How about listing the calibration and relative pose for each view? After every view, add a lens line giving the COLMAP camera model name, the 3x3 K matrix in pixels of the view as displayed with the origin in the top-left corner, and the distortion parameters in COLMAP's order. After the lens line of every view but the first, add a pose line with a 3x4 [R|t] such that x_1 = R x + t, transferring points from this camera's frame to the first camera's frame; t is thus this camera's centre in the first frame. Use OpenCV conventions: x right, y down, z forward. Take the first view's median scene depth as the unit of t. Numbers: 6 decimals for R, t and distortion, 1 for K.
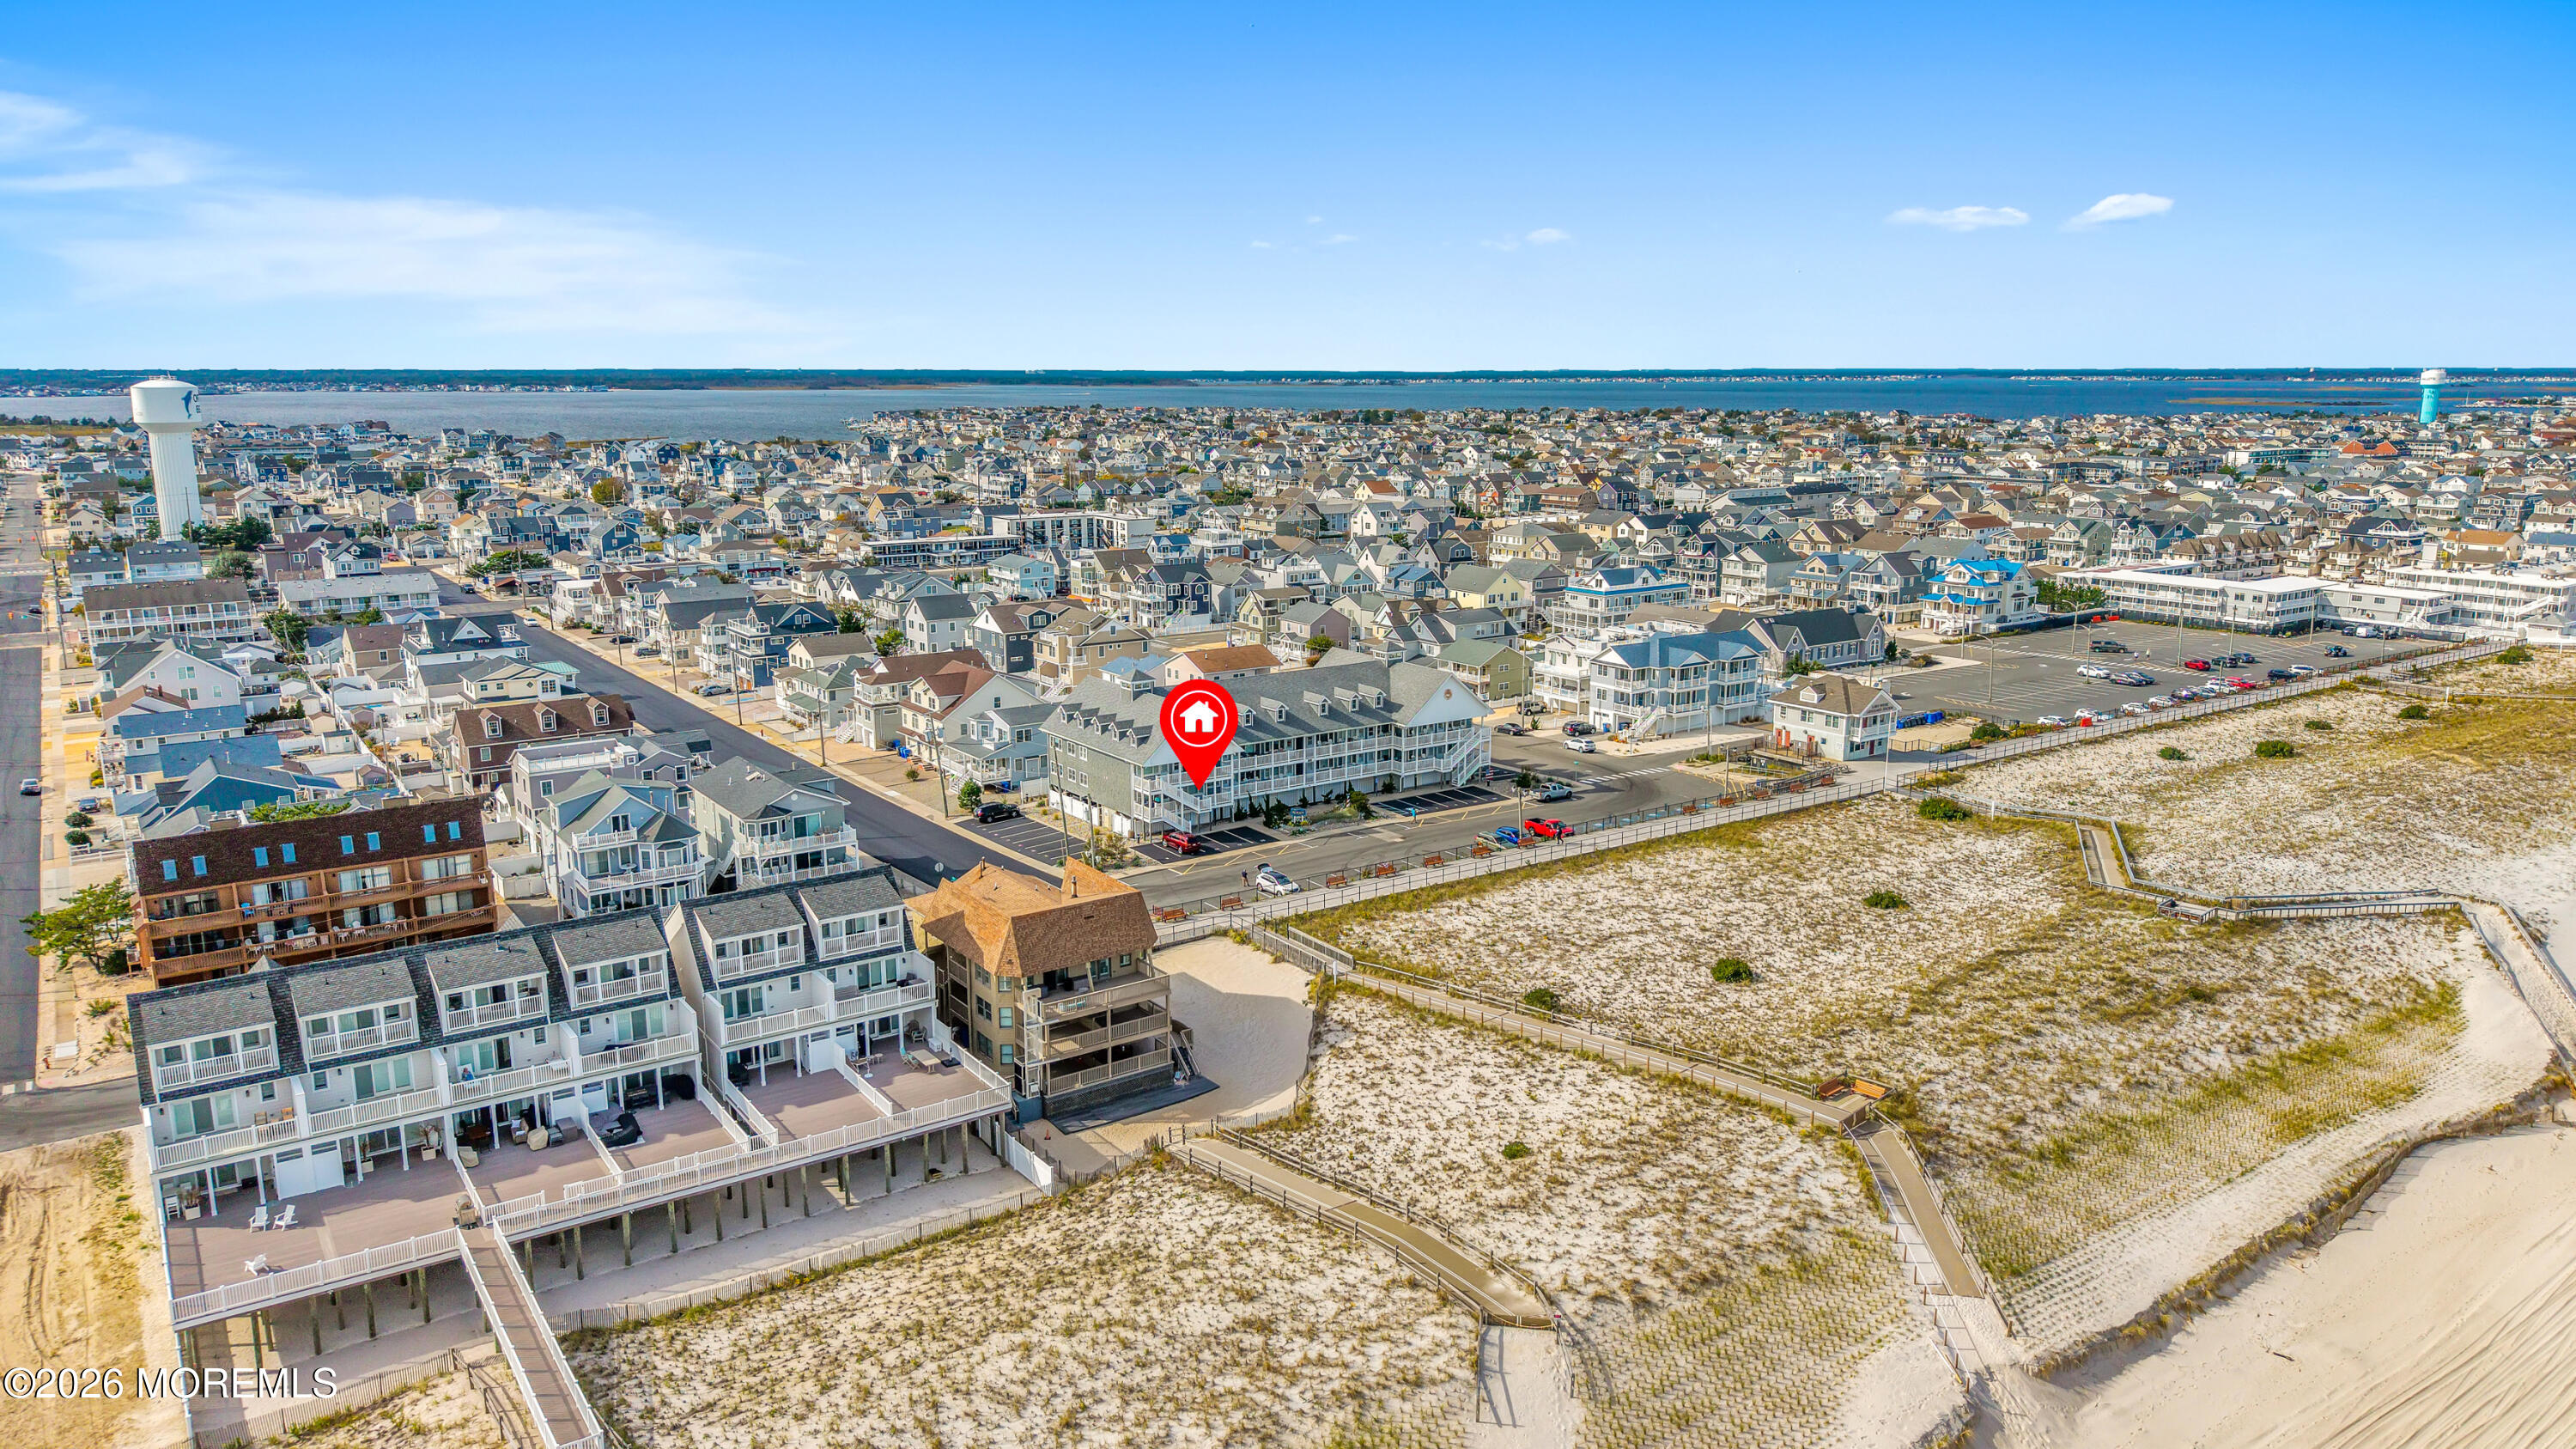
lens RADIAL K [[1718.0, 0, 1294.9], [0, 1718.0, 777.4], [0, 0, 1]] dist [0.047184, -0.059623]
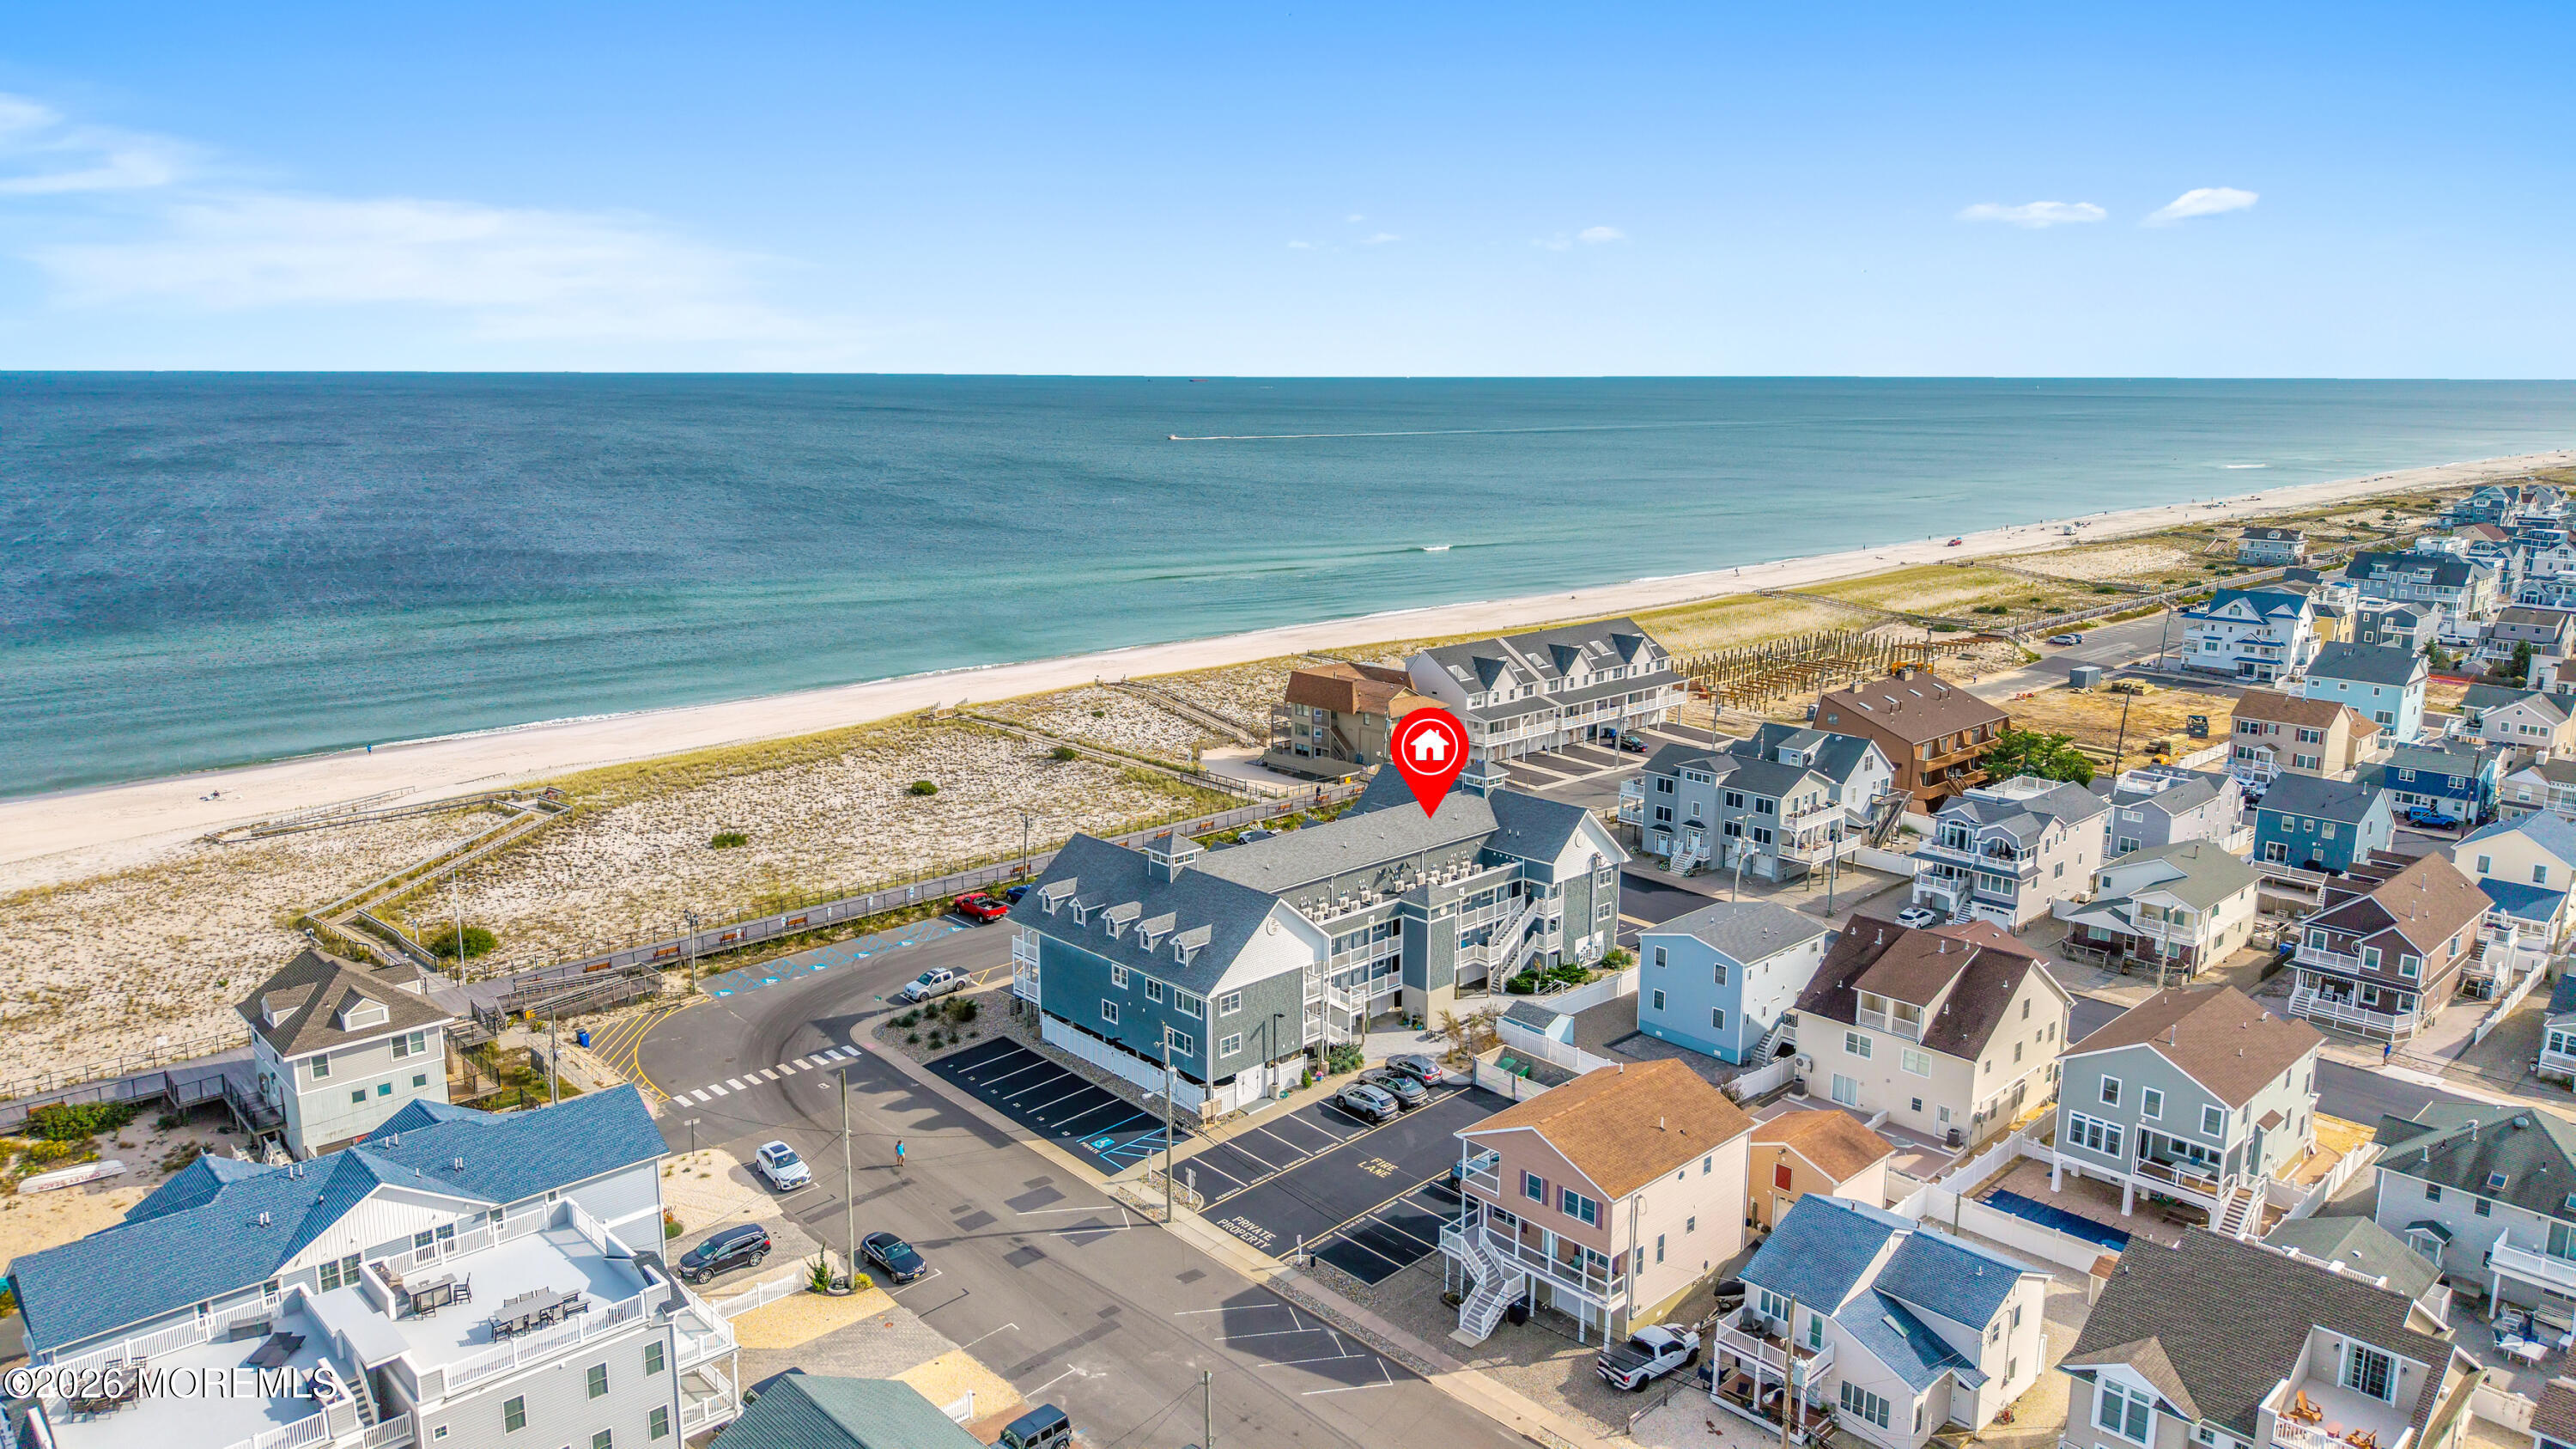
lens RADIAL K [[1724.2, 0, 1275.0], [0, 1724.2, 794.7], [0, 0, 1]] dist [0.050392, -0.064310]
pose [[-0.990847, 0.029781, -0.131663, 0.107628], [-0.033661, 0.890040, 0.454638, -0.401543], [0.130725, 0.454908, -0.880891, 1.670318]]
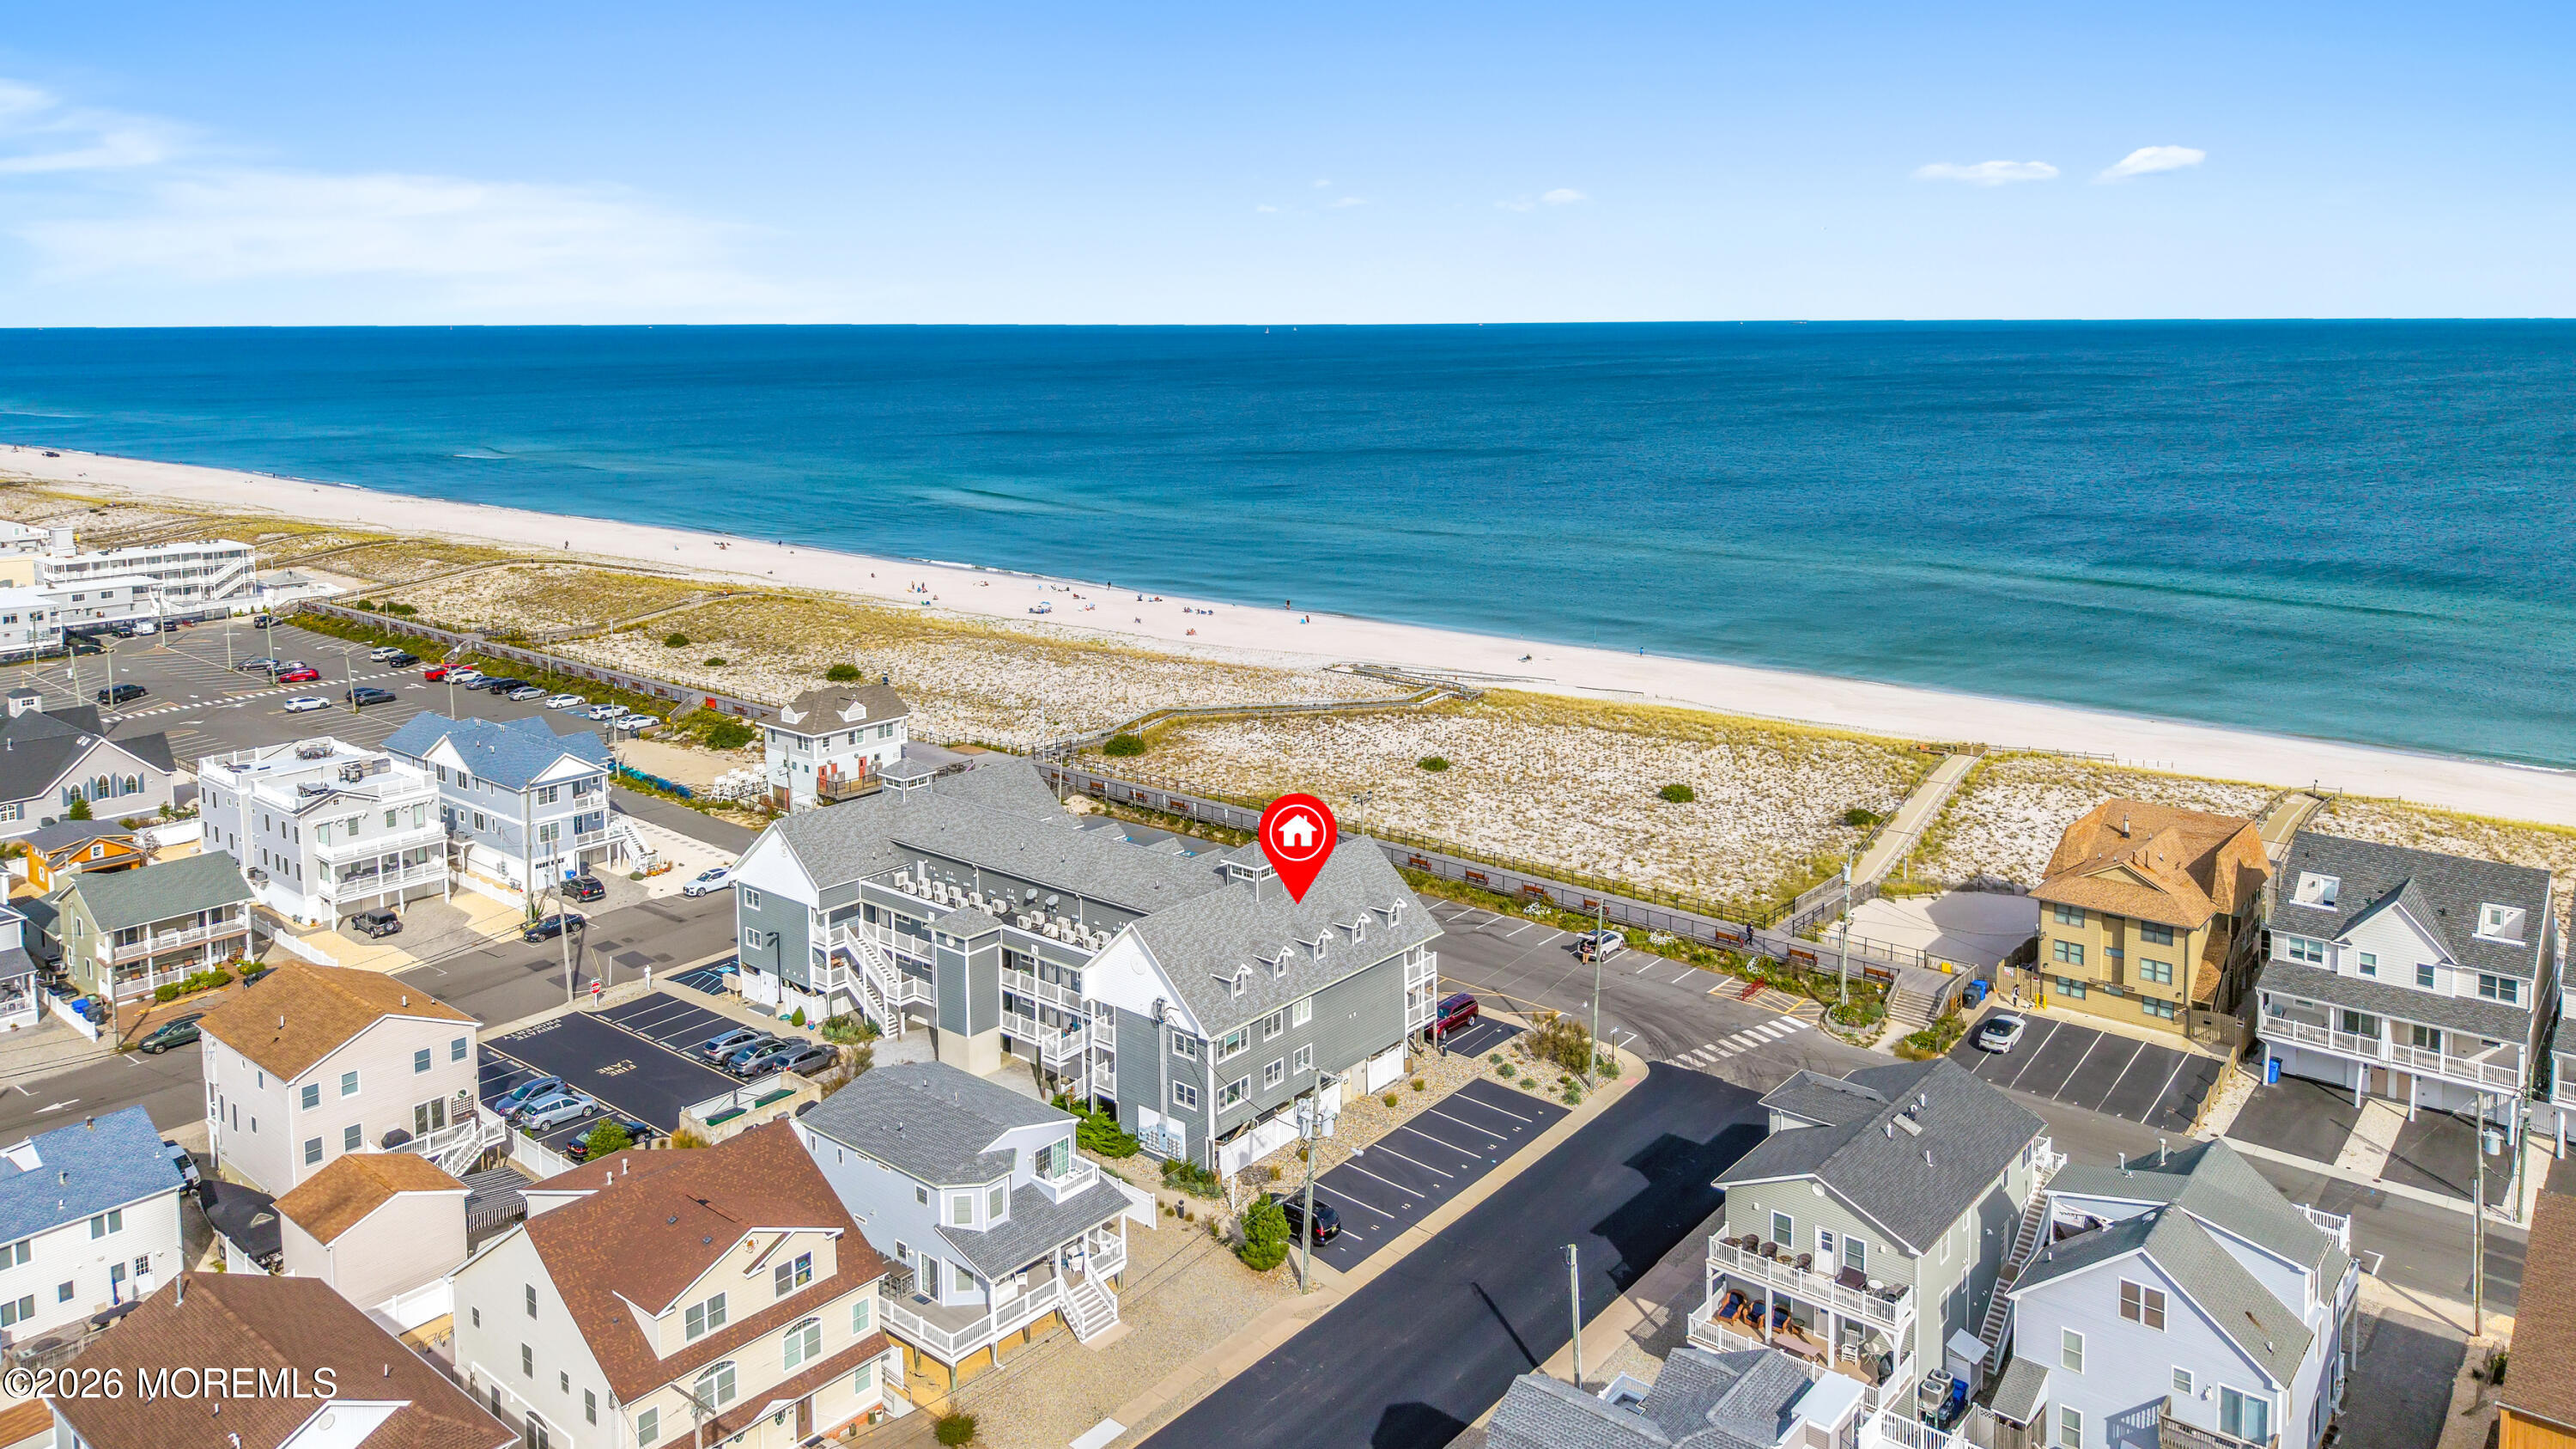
lens RADIAL K [[1756.6, 0, 1283.3], [0, 1756.6, 610.8], [0, 0, 1]] dist [0.091422, -0.117295]
pose [[-0.246550, -0.156140, 0.956469, -0.641517], [0.228000, 0.949889, 0.213838, -0.259040], [-0.941928, 0.270797, -0.198595, 1.072364]]
